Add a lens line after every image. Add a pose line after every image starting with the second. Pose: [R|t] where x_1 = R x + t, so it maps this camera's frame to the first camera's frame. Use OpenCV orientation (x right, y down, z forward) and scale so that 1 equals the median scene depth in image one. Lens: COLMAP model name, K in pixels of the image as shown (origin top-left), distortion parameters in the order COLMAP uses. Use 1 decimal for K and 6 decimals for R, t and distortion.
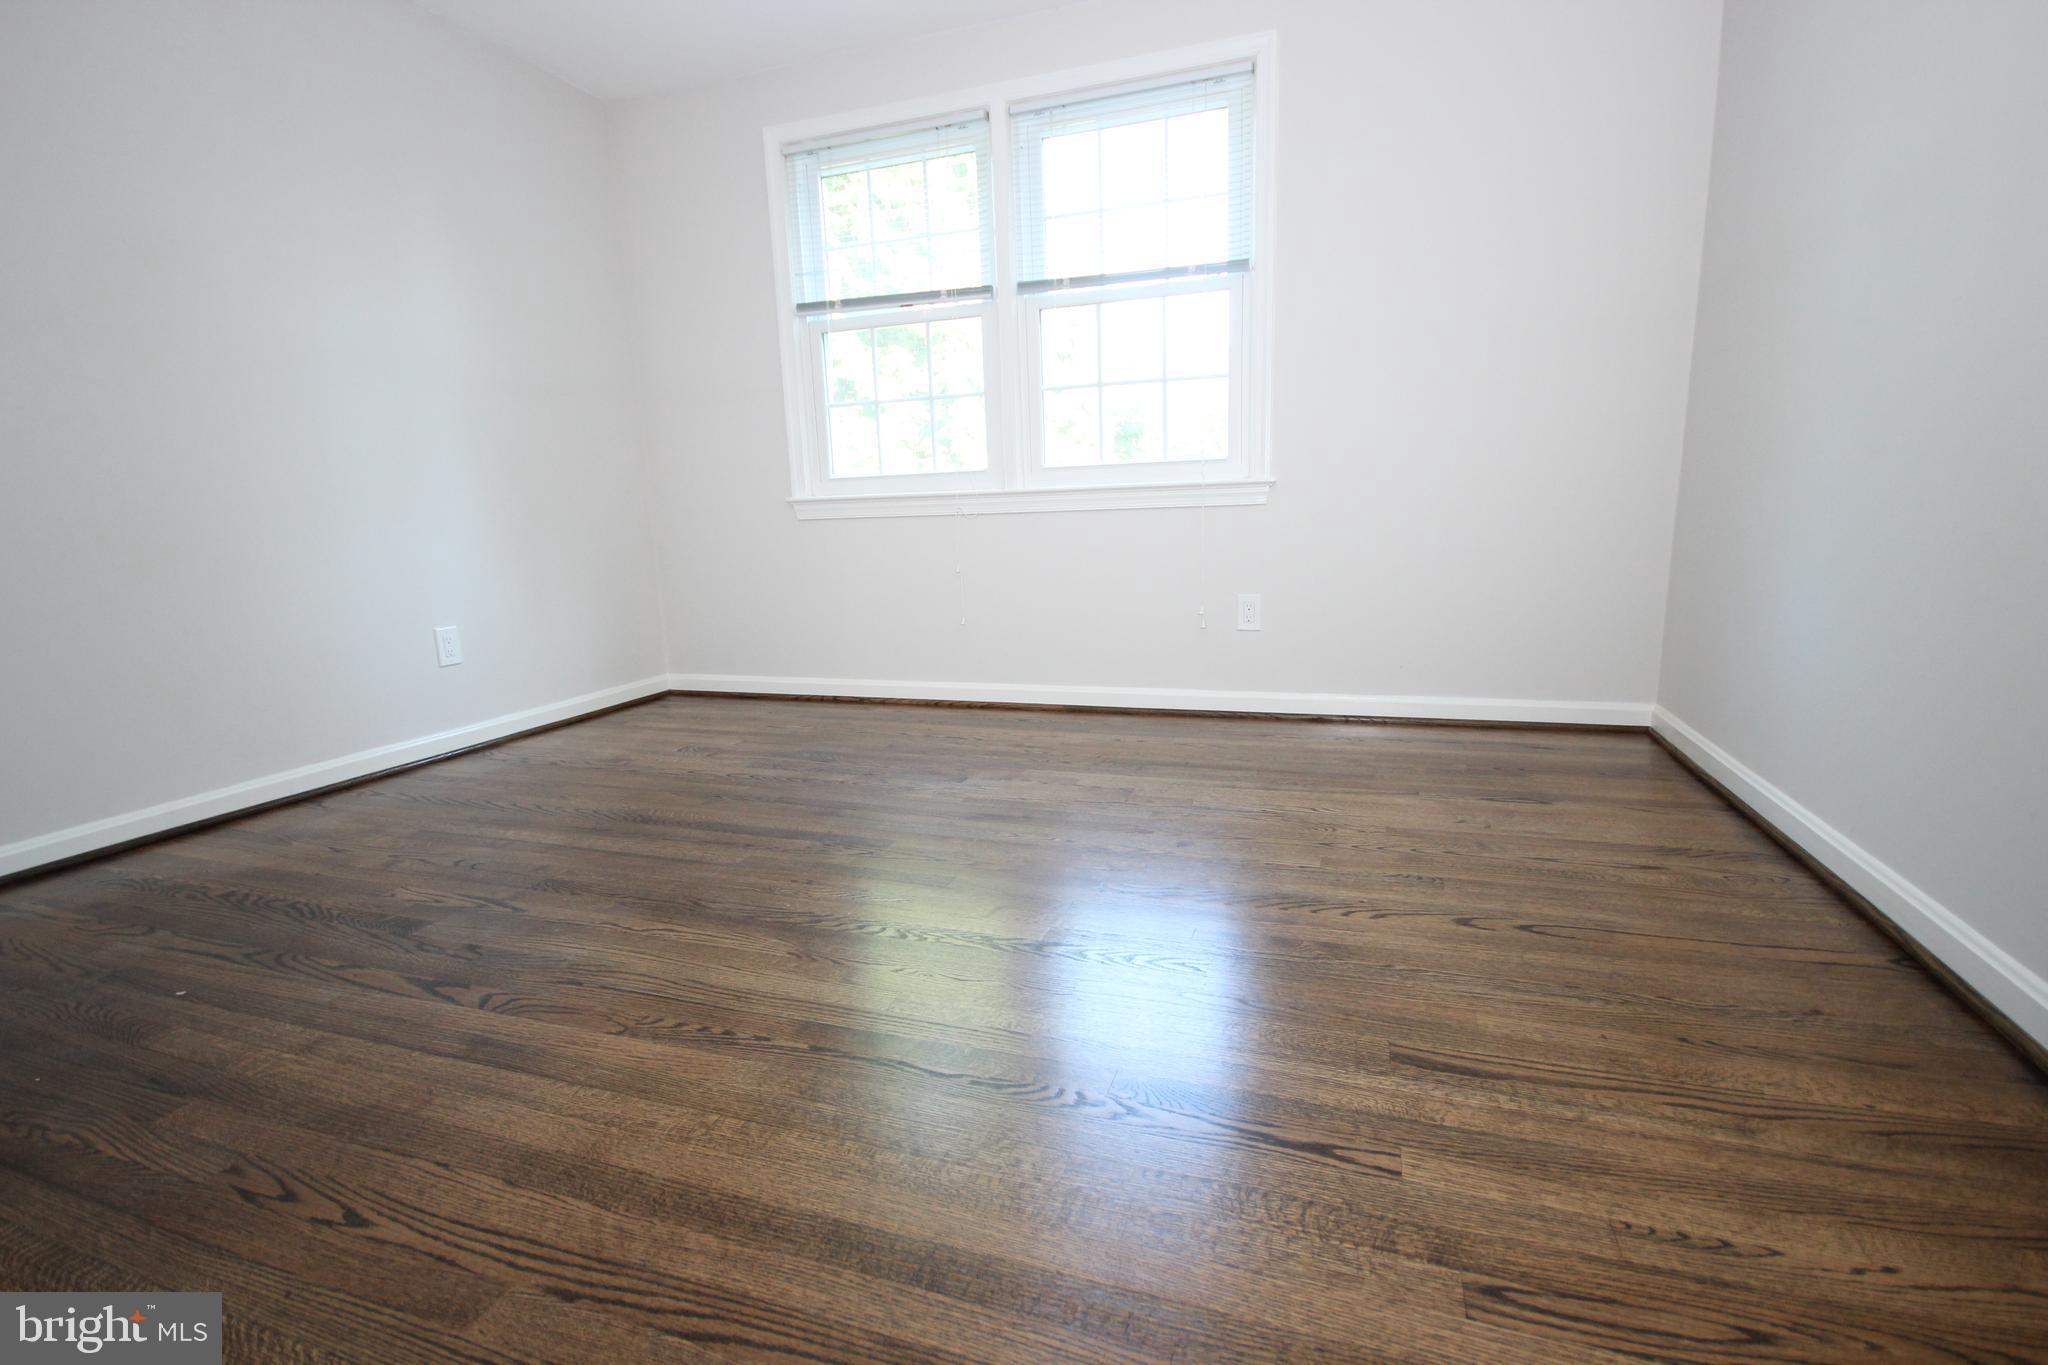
lens RADIAL K [[948.6, 0, 1028.6], [0, 948.6, 696.2], [0, 0, 1]] dist [-0.001224, 0.000474]
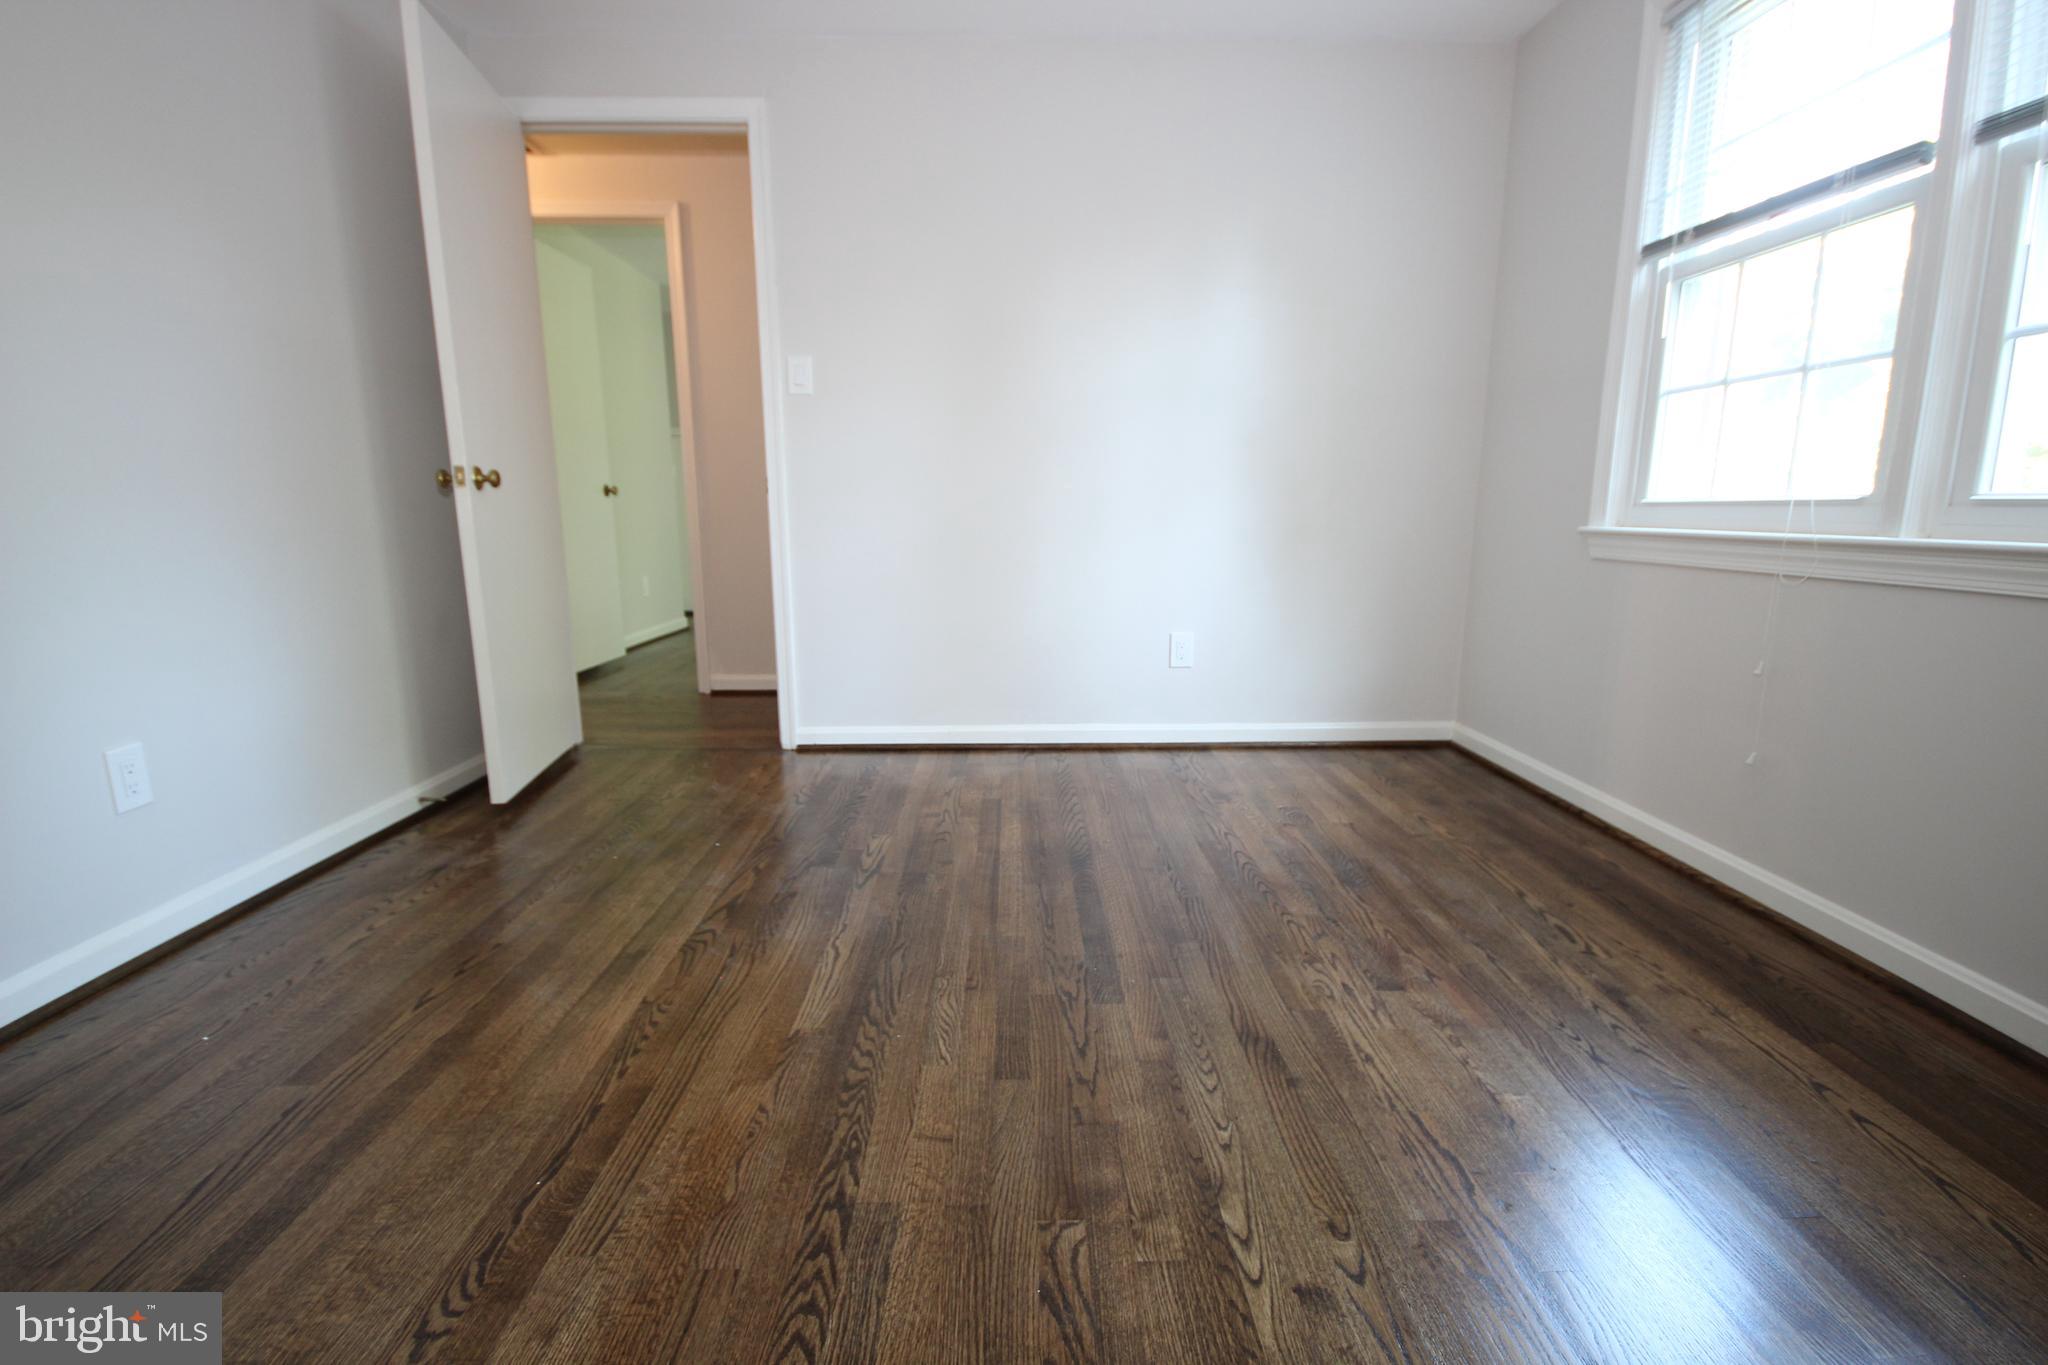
lens RADIAL K [[948.6, 0, 1028.6], [0, 948.6, 696.2], [0, 0, 1]] dist [-0.001224, 0.000474]
pose [[0.345769, 0.217009, -0.912881, 0.423251], [-0.193144, 0.968515, 0.157077, -0.172407], [0.918226, 0.122005, 0.376797, 0.527350]]
